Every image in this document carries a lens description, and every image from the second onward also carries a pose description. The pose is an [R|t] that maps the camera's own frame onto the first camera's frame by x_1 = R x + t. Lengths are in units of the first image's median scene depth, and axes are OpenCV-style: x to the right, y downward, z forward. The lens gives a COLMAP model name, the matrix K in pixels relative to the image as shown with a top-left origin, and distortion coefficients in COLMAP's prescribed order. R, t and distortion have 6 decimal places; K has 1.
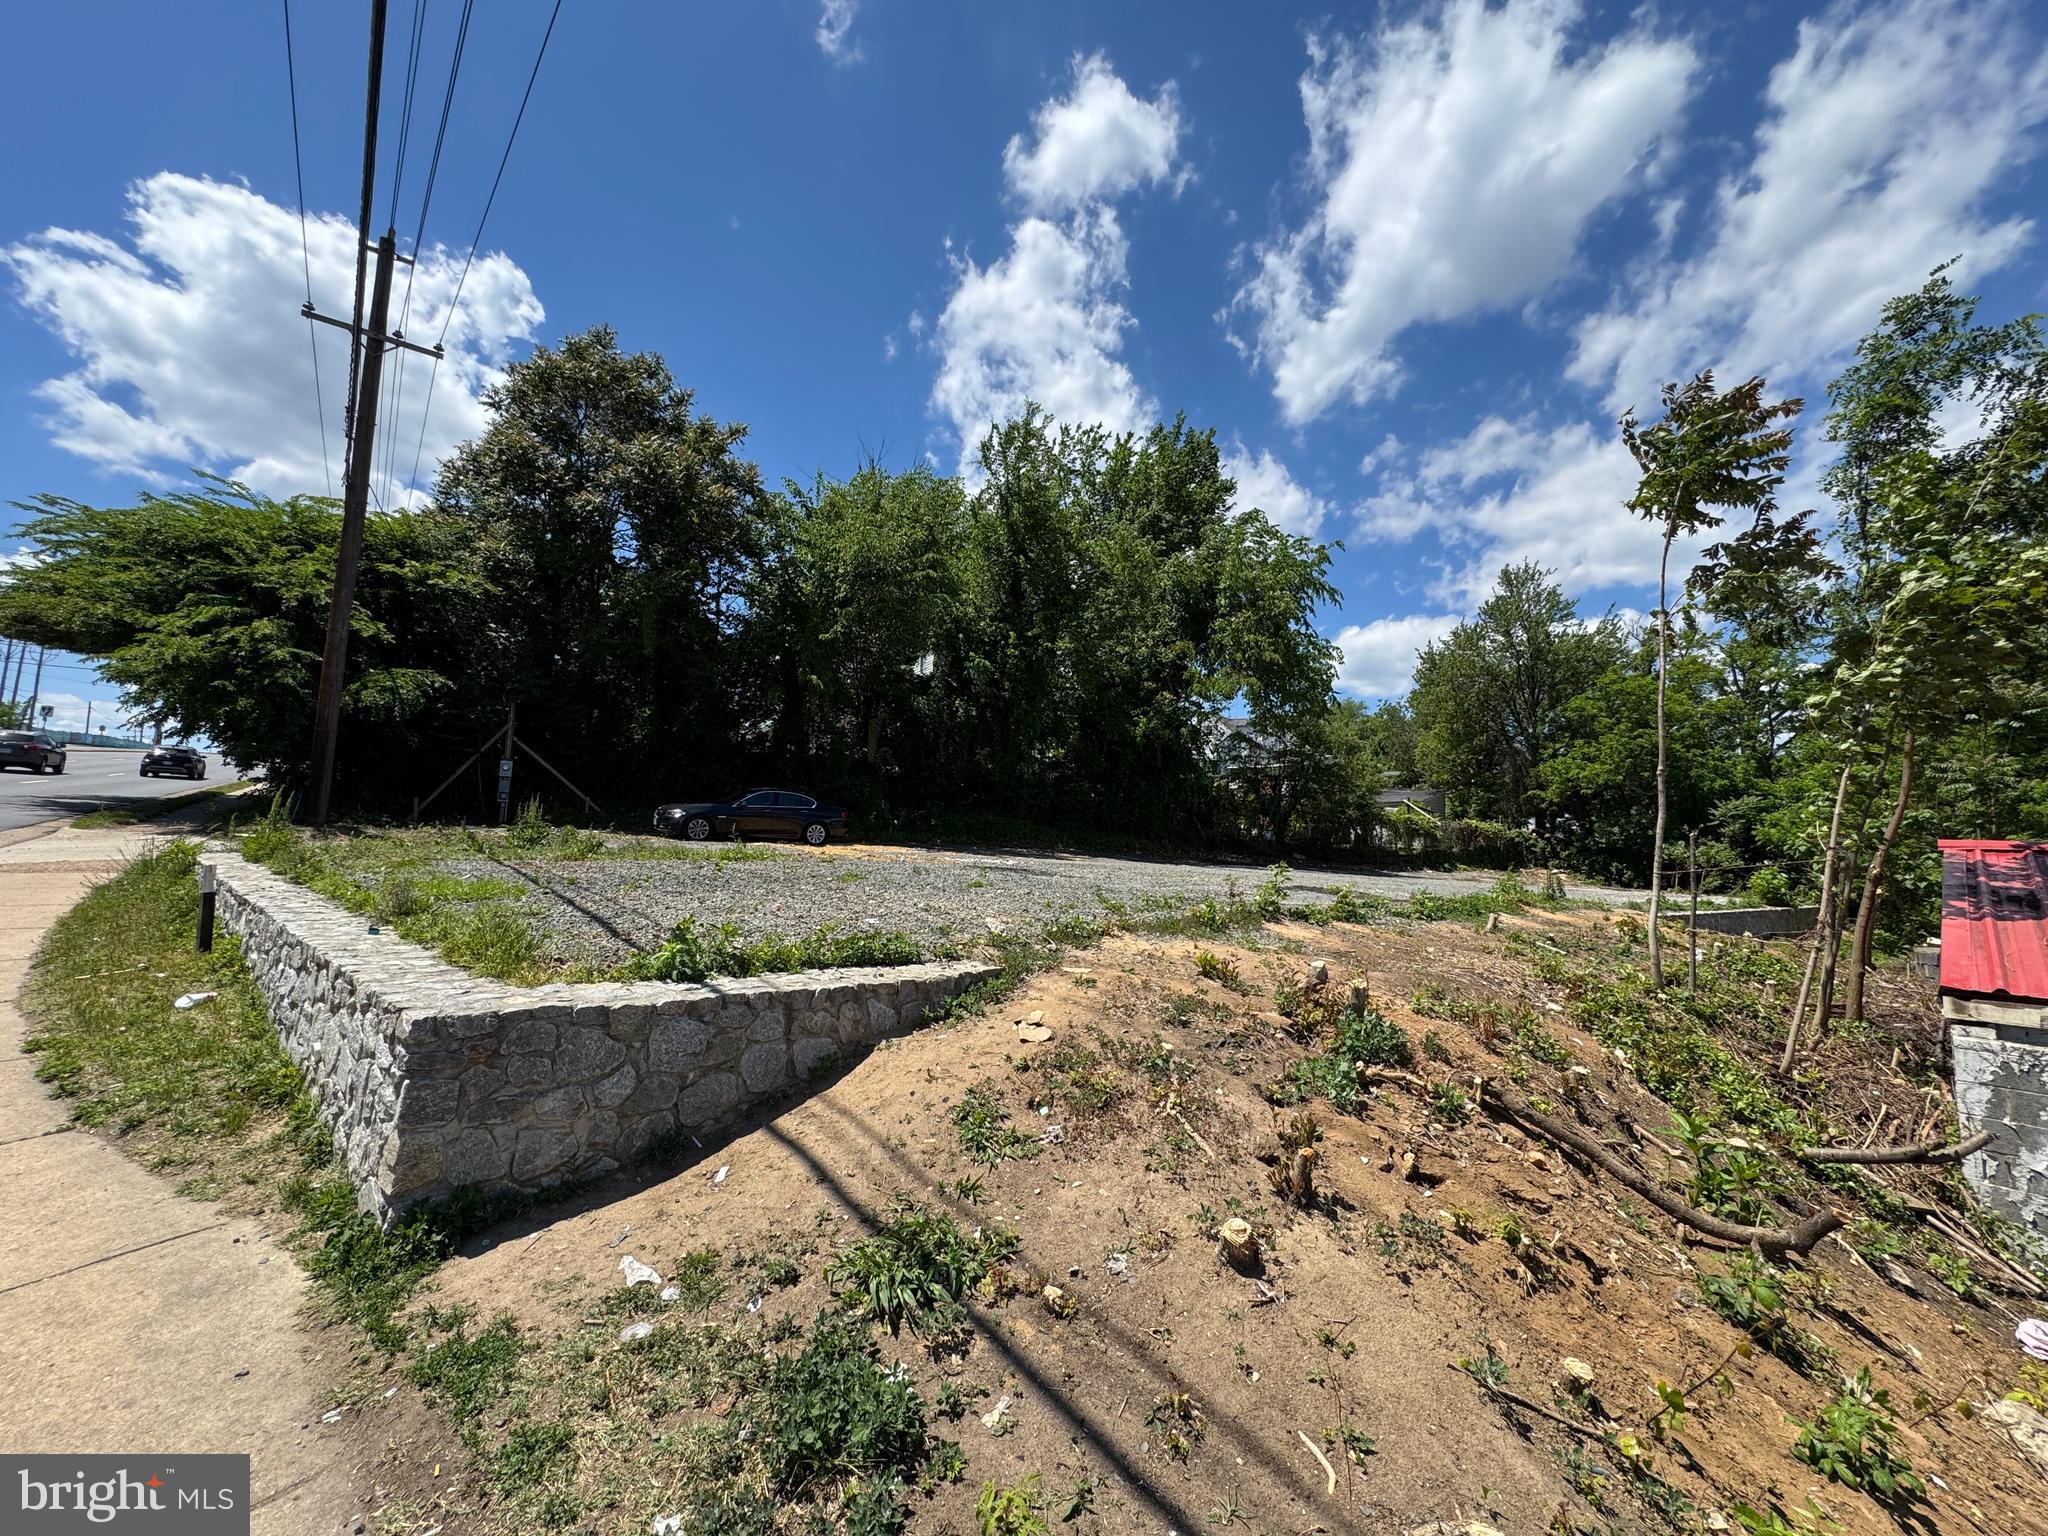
lens RADIAL K [[827.8, 0, 1029.3], [0, 827.8, 763.5], [0, 0, 1]] dist [0.000493, -0.000409]
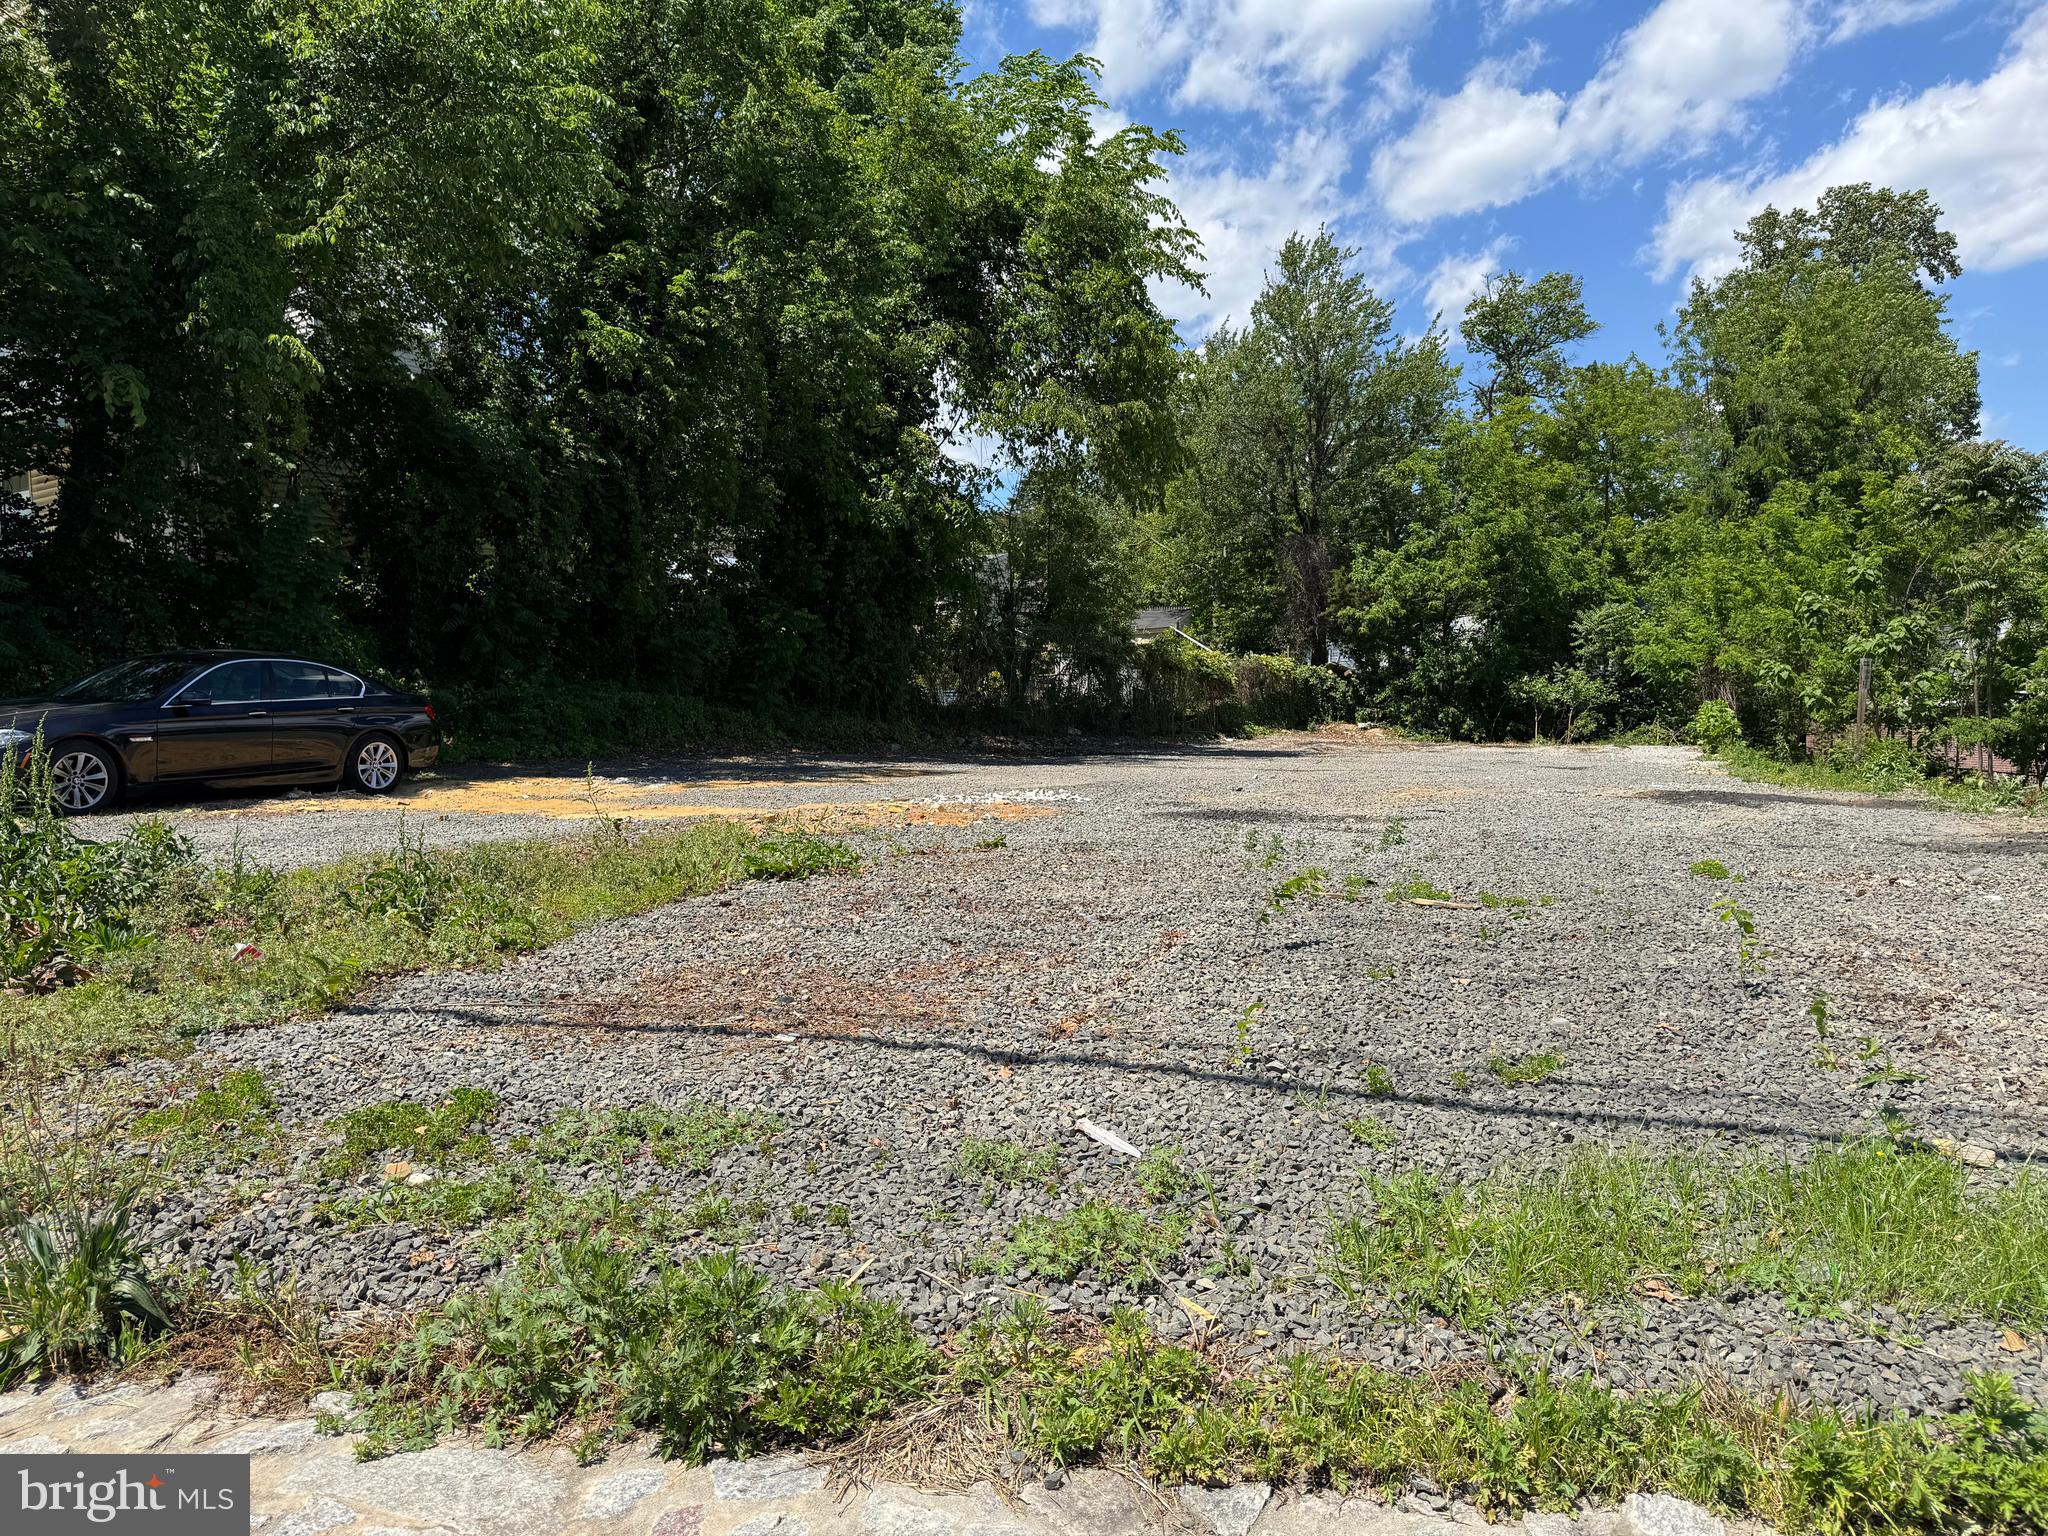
lens RADIAL K [[1450.9, 0, 1012.8], [0, 1450.9, 785.4], [0, 0, 1]] dist [0.077891, -0.090833]
pose [[0.849916, -0.090049, 0.519167, -0.328960], [0.011055, 0.988120, 0.153289, -0.006856], [-0.526803, -0.124543, 0.840814, 0.246574]]
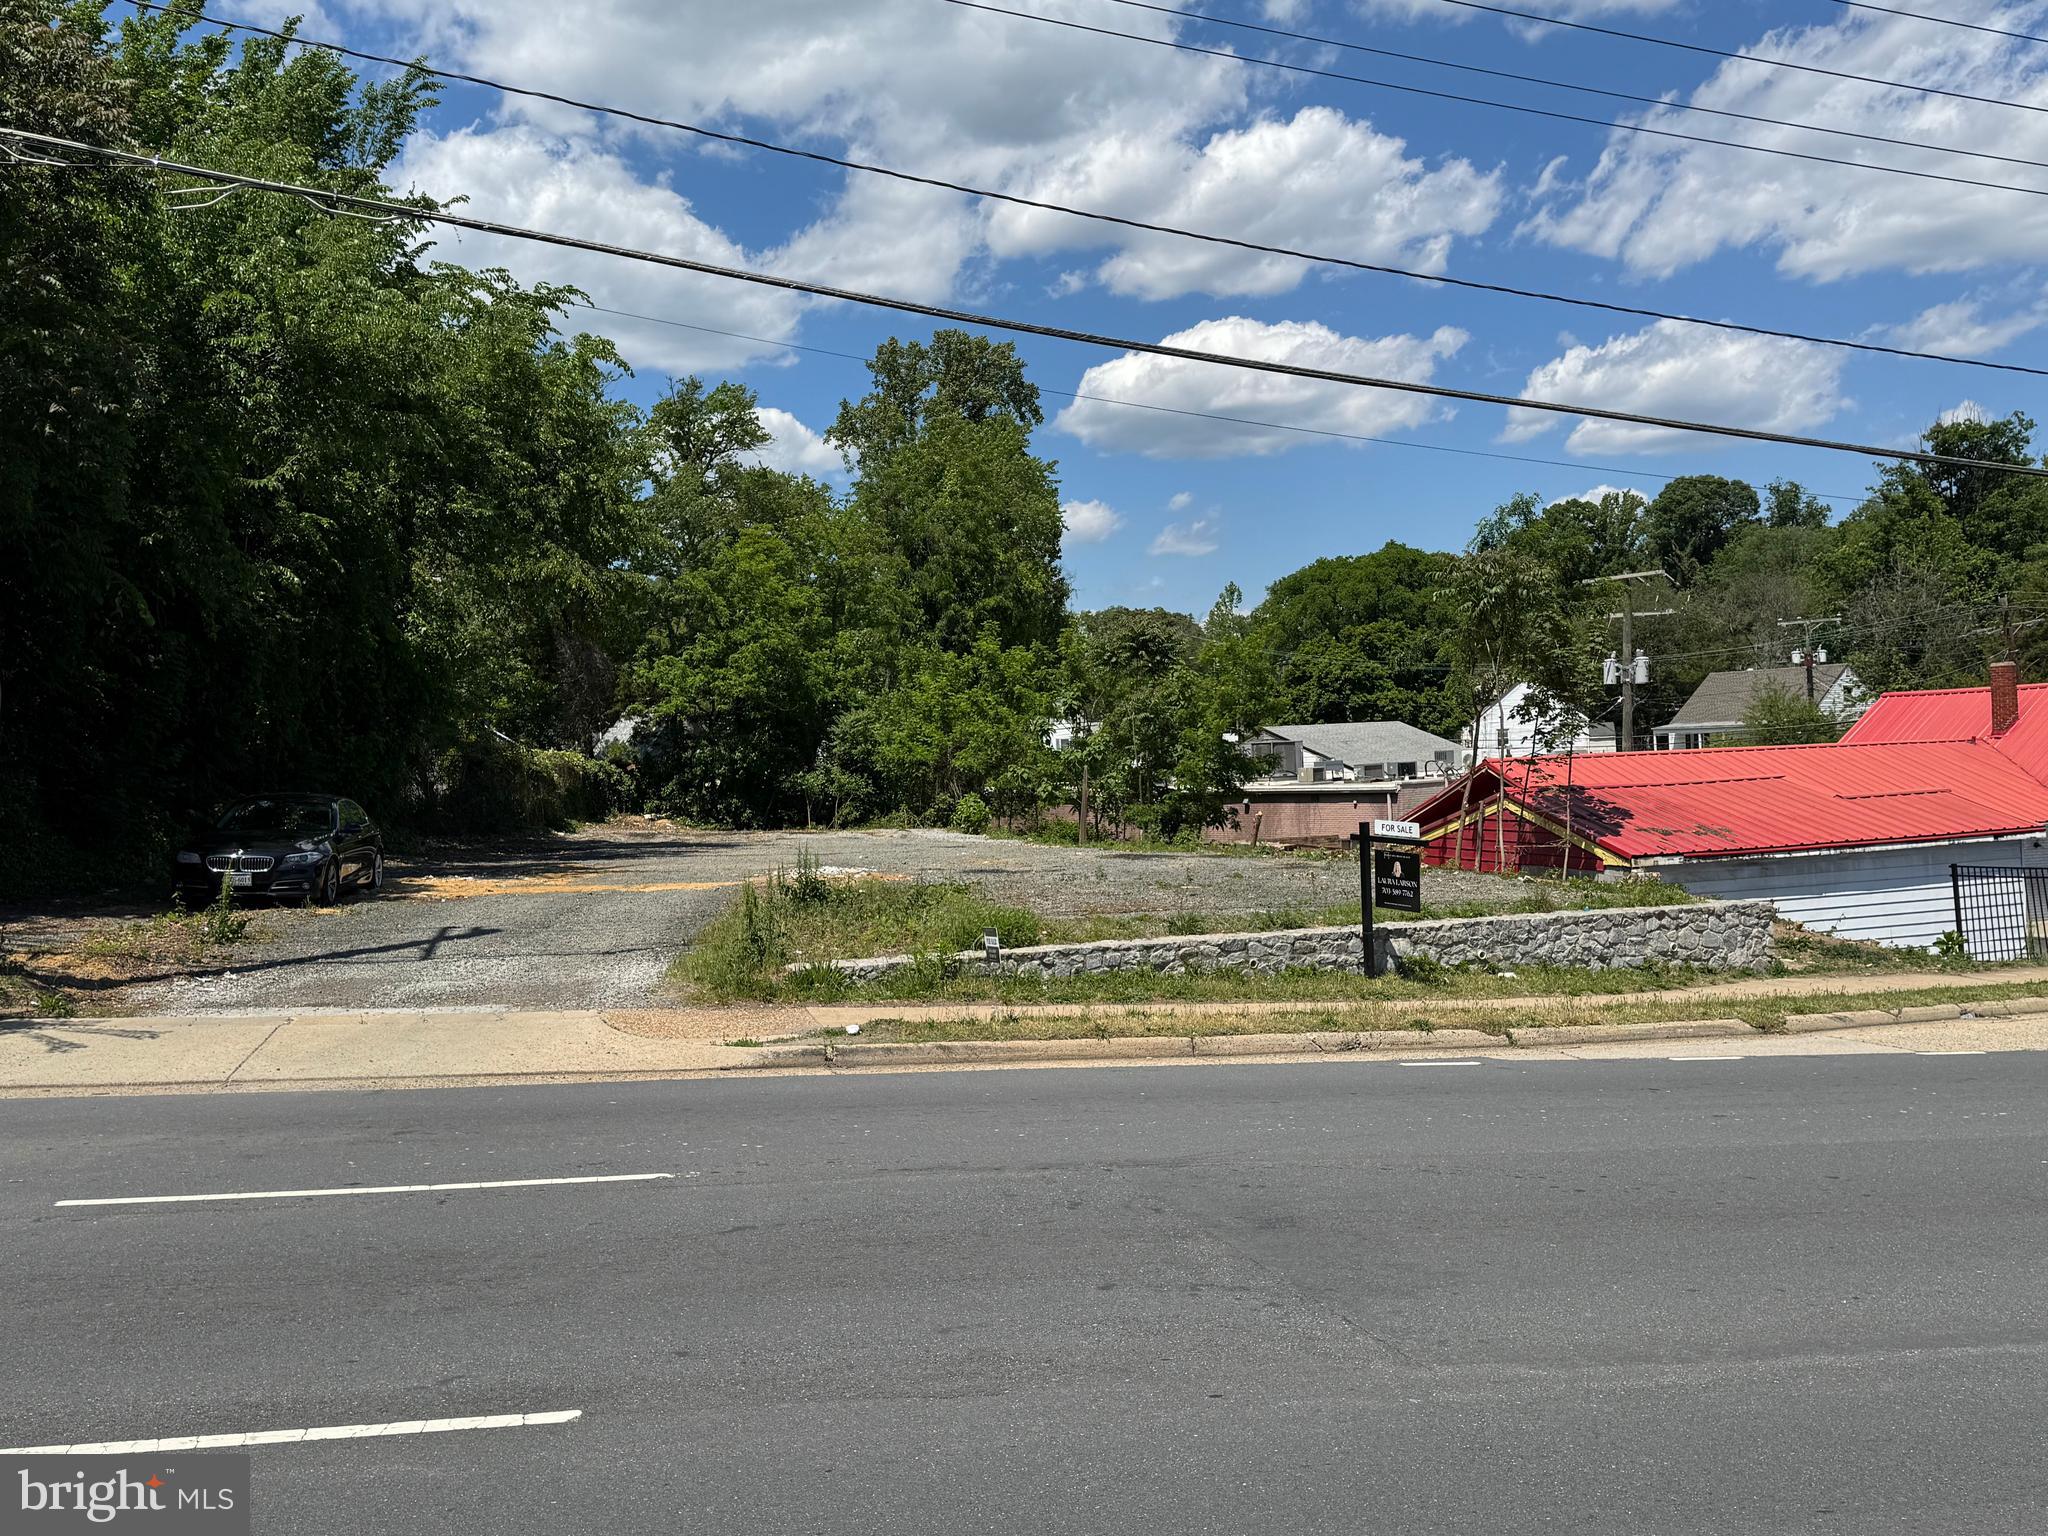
lens RADIAL K [[1790.2, 0, 1005.0], [0, 1790.2, 787.0], [0, 0, 1]] dist [0.092639, -0.129025]
pose [[0.421330, -0.073329, 0.903938, -1.052435], [-0.032433, 0.994870, 0.095822, -0.090699], [-0.906327, -0.069691, 0.416790, 0.100501]]
